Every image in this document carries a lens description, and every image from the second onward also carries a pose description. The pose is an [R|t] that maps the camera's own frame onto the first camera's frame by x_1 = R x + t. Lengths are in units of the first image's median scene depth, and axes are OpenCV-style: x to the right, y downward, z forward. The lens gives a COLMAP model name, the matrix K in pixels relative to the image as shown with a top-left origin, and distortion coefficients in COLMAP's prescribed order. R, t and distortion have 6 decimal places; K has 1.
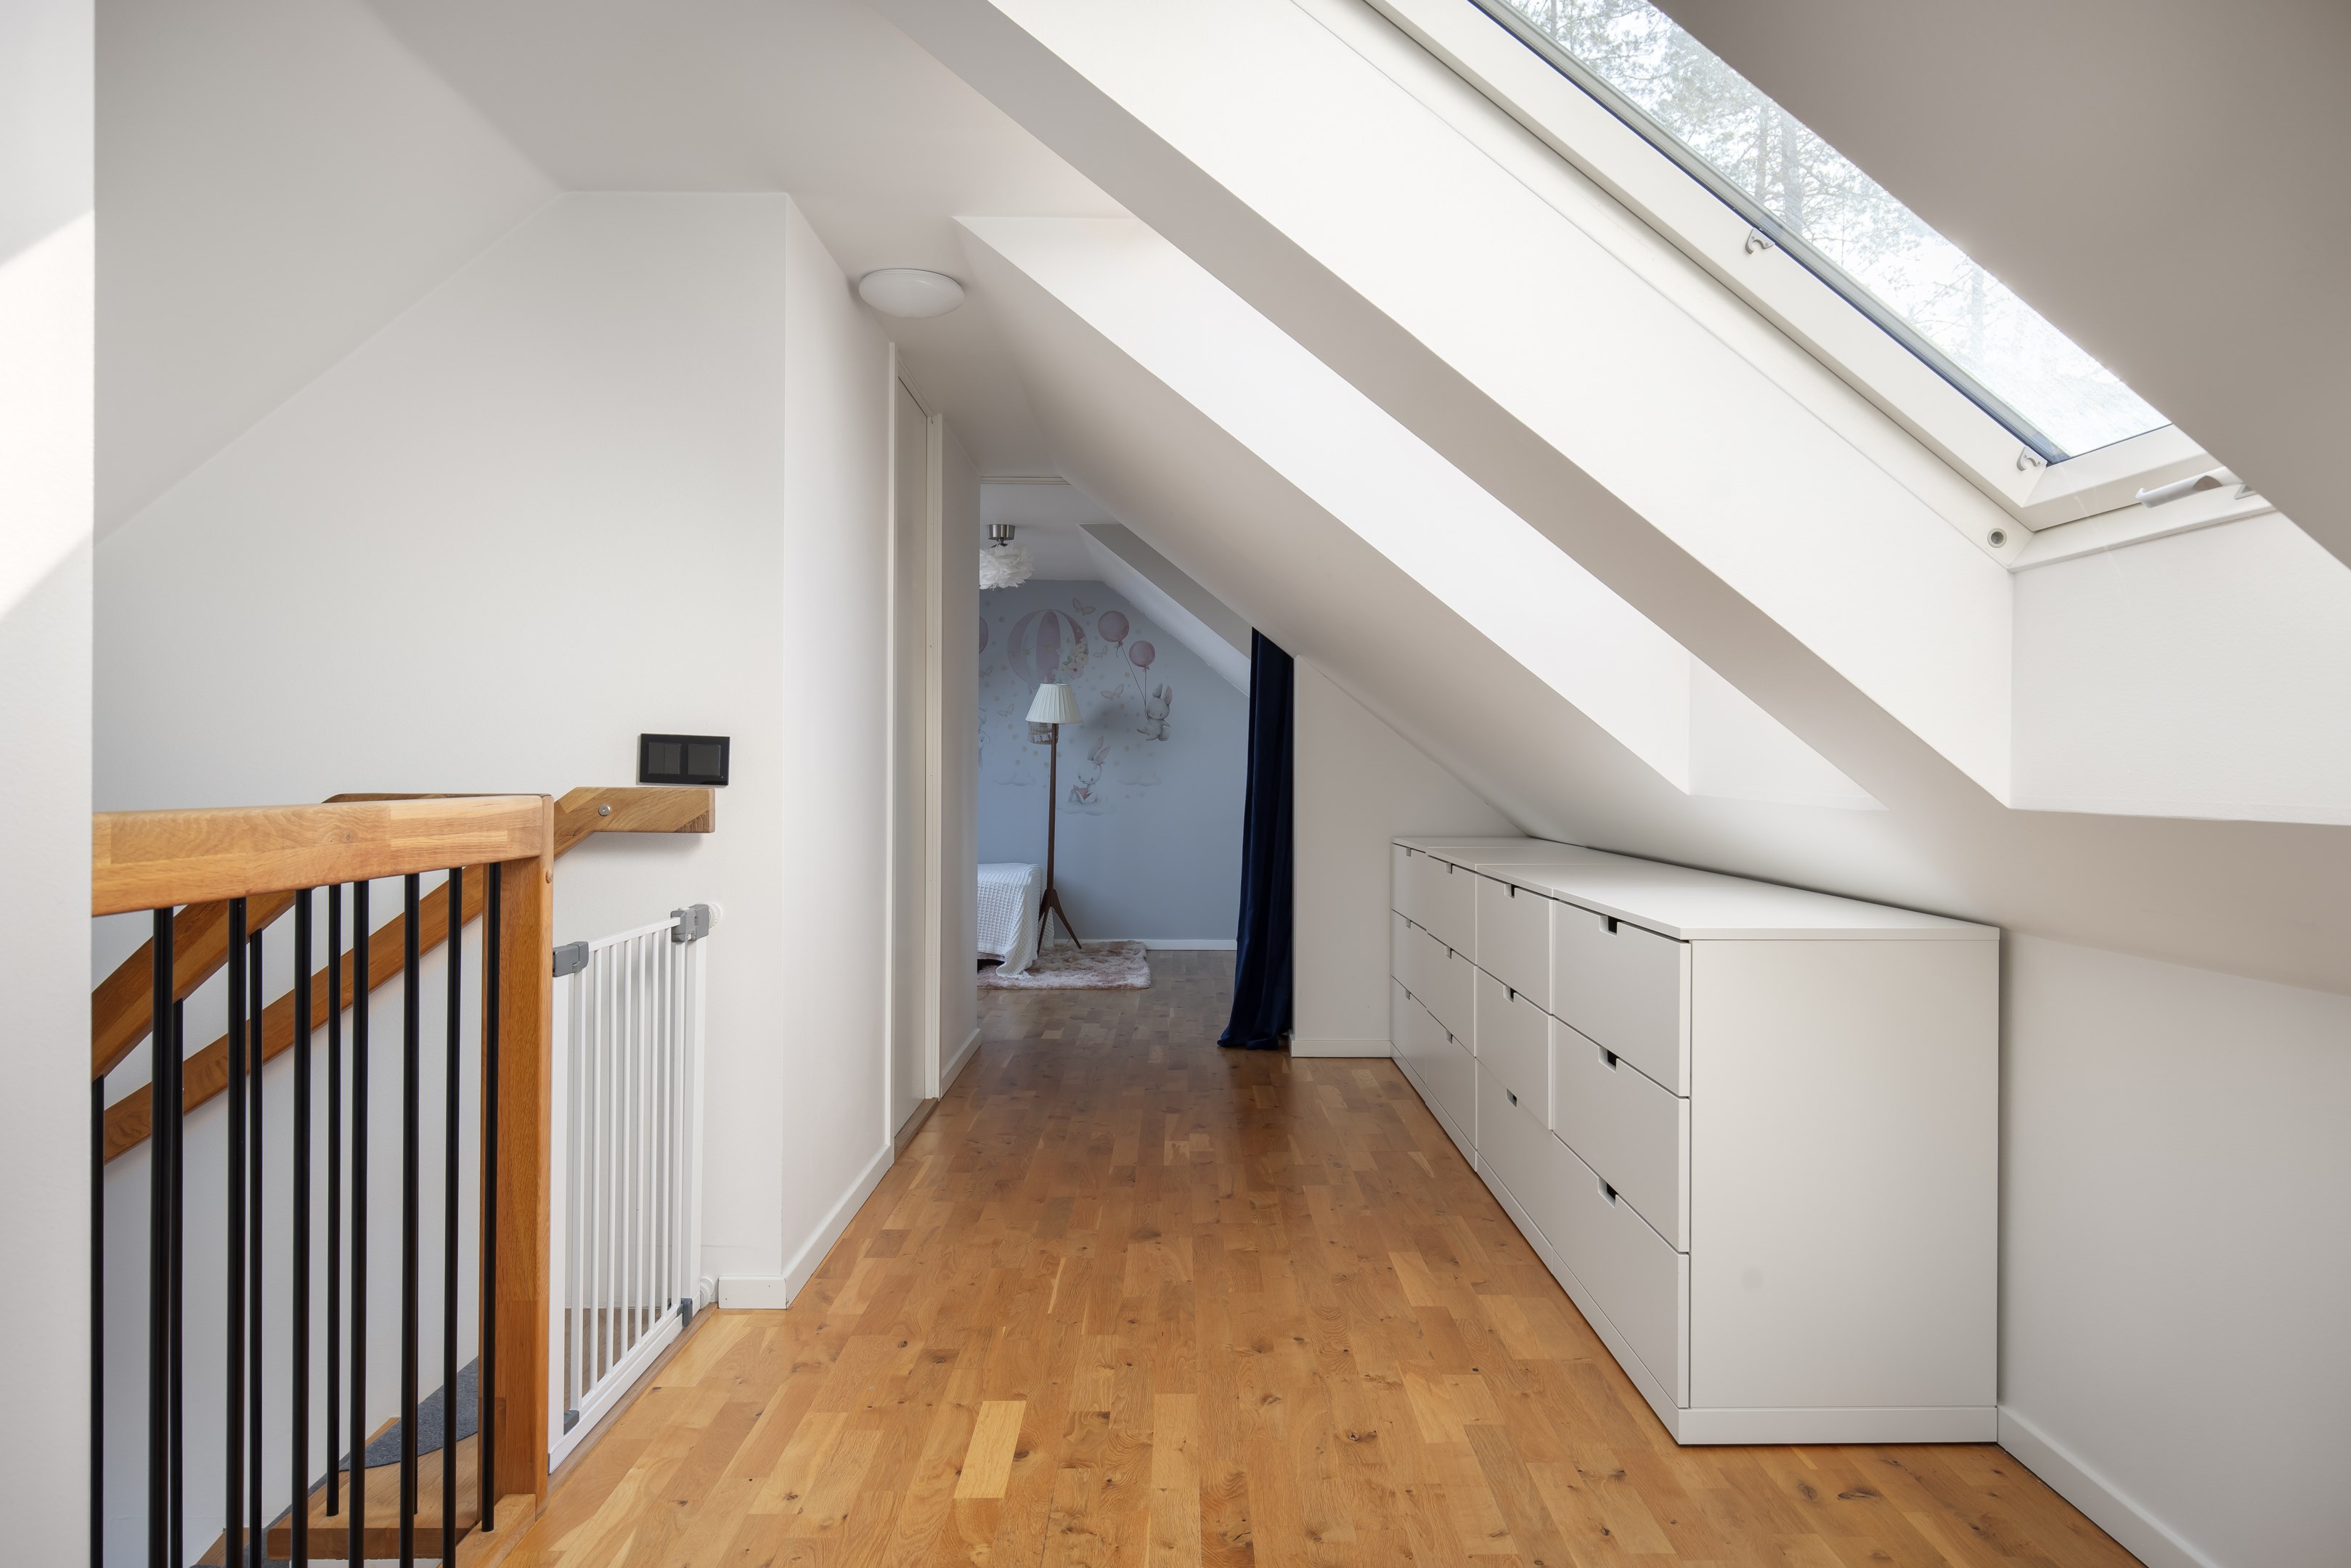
lens RADIAL K [[1625.1, 0, 1176.7], [0, 1625.1, 776.4], [0, 0, 1]] dist [0.000234, 0.000000]
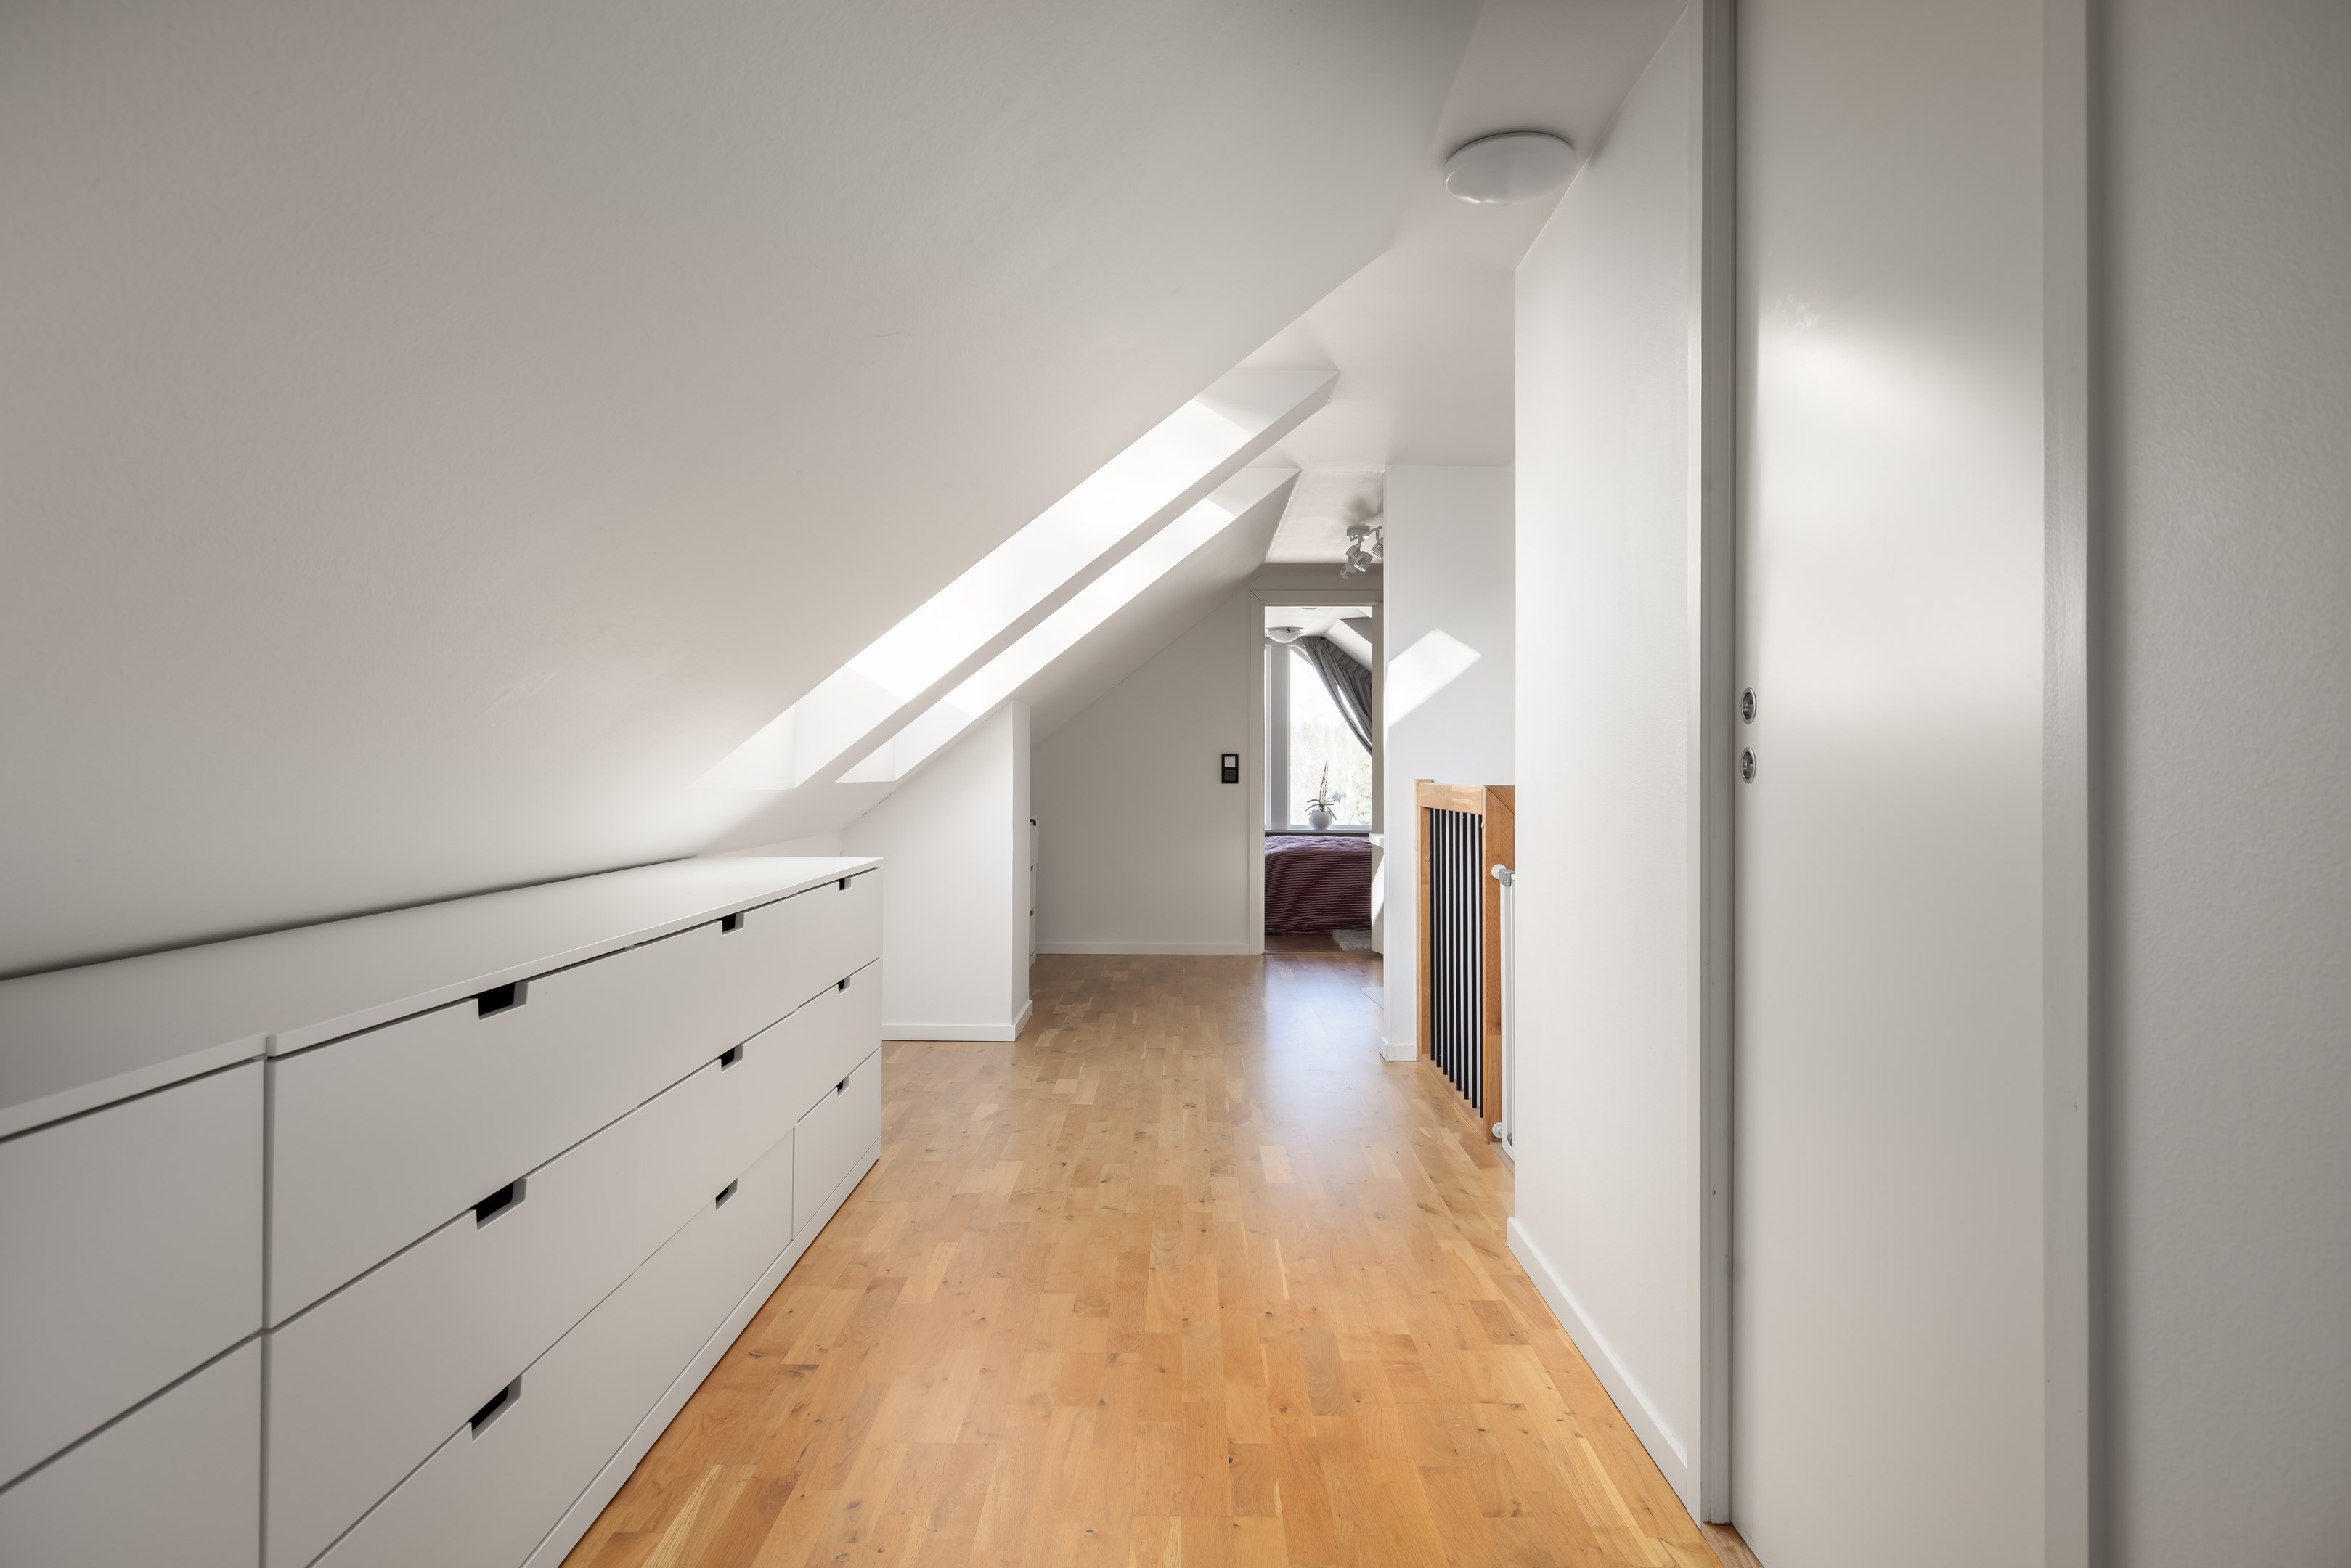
lens RADIAL K [[1259.9, 0, 1170.6], [0, 1259.9, 763.8], [0, 0, 1]] dist [-0.000741, -0.000037]
pose [[-0.999932, -0.008818, 0.007653, -0.006429], [-0.008808, 0.999960, 0.001352, -0.009479], [-0.007664, 0.001284, -0.999970, 1.784083]]
